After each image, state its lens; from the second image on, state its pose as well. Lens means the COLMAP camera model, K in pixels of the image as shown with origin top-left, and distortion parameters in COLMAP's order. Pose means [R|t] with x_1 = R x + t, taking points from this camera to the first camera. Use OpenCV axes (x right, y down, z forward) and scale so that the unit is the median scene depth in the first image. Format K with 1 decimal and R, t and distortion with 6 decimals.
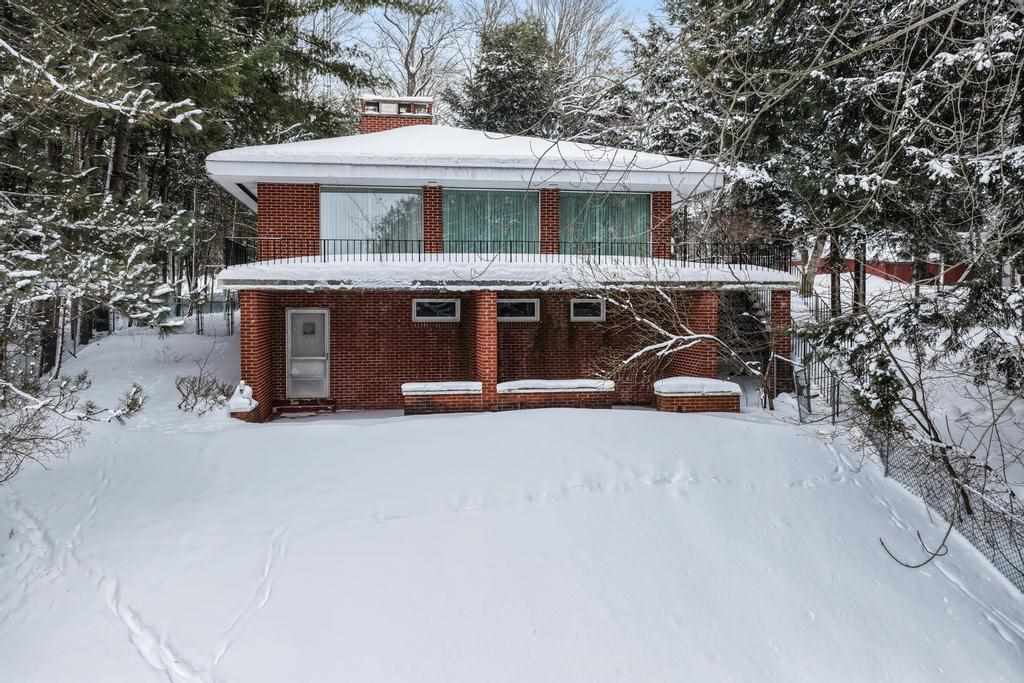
lens RADIAL K [[855.1, 0, 512.6], [0, 855.1, 342.6], [0, 0, 1]] dist [-0.009711, 0.015048]
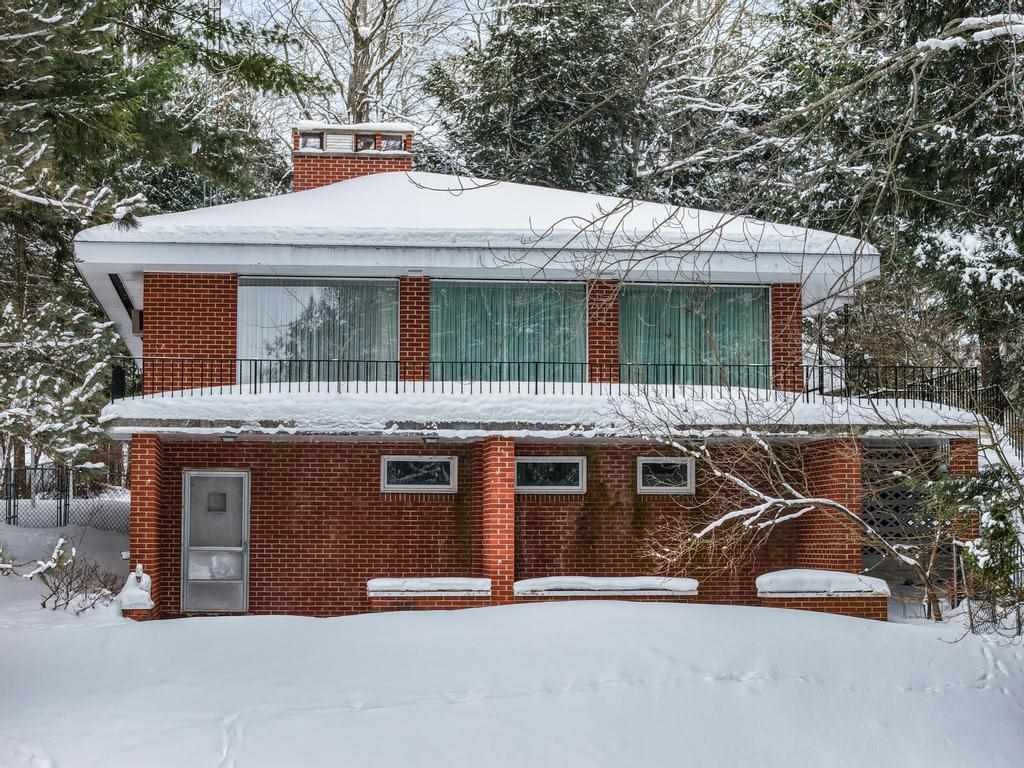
lens RADIAL K [[2133.4, 0, 515.4], [0, 2133.4, 383.2], [0, 0, 1]] dist [-0.105276, 0.000000]
pose [[0.999467, -0.001039, -0.032616, 0.033728], [-0.002695, 0.993452, -0.114218, 0.079553], [0.032521, 0.114245, 0.992920, -0.589347]]
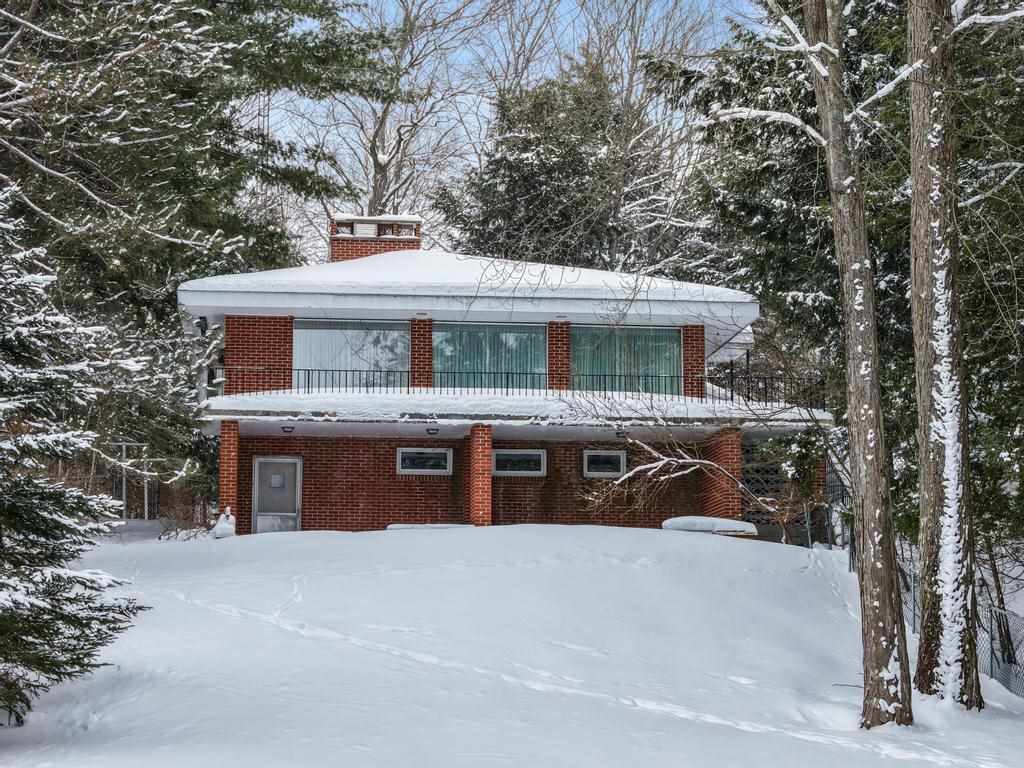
lens RADIAL K [[2133.4, 0, 542.3], [0, 2133.4, 388.3], [0, 0, 1]] dist [-0.105276, 0.000000]
pose [[0.999628, -0.005729, -0.026659, 0.092662], [0.000835, 0.983654, -0.180065, 0.296862], [0.027255, 0.179976, 0.983293, -1.197799]]
